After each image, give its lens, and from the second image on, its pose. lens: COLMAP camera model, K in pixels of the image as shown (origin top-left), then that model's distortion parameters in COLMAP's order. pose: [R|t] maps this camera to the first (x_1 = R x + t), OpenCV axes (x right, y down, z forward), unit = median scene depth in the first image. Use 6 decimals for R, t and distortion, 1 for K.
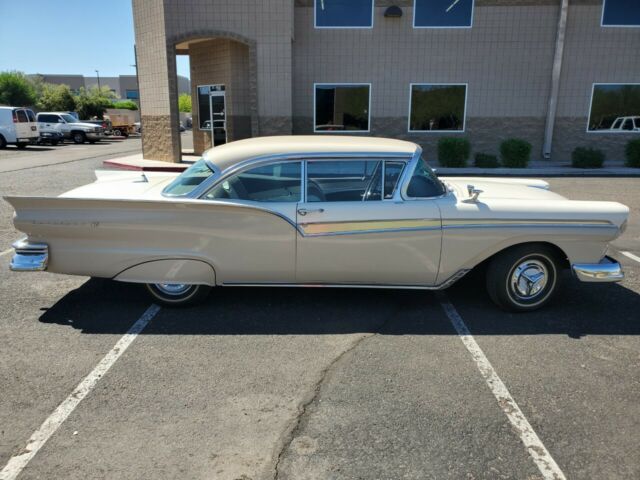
lens RADIAL K [[497.5, 0, 320.0], [0, 497.5, 240.0], [0, 0, 1]] dist [0.015490, -0.002187]
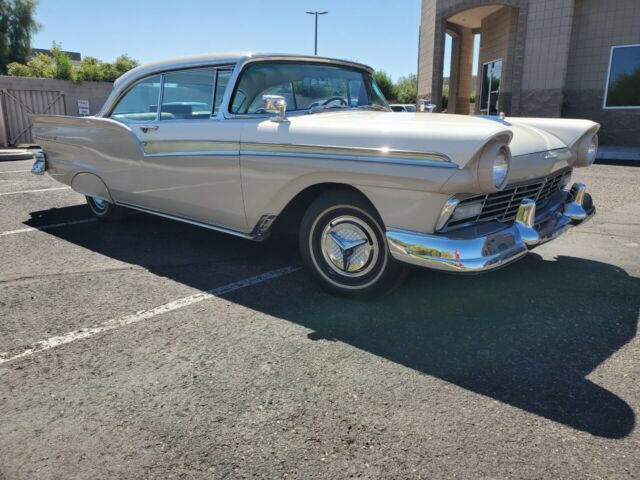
lens RADIAL K [[497.5, 0, 320.0], [0, 497.5, 240.0], [0, 0, 1]] dist [0.015490, -0.002187]
pose [[0.749244, 0.156109, -0.643633, 0.804022], [-0.154923, 0.986172, 0.058846, 0.039361], [0.643919, 0.055624, 0.763069, 0.492499]]
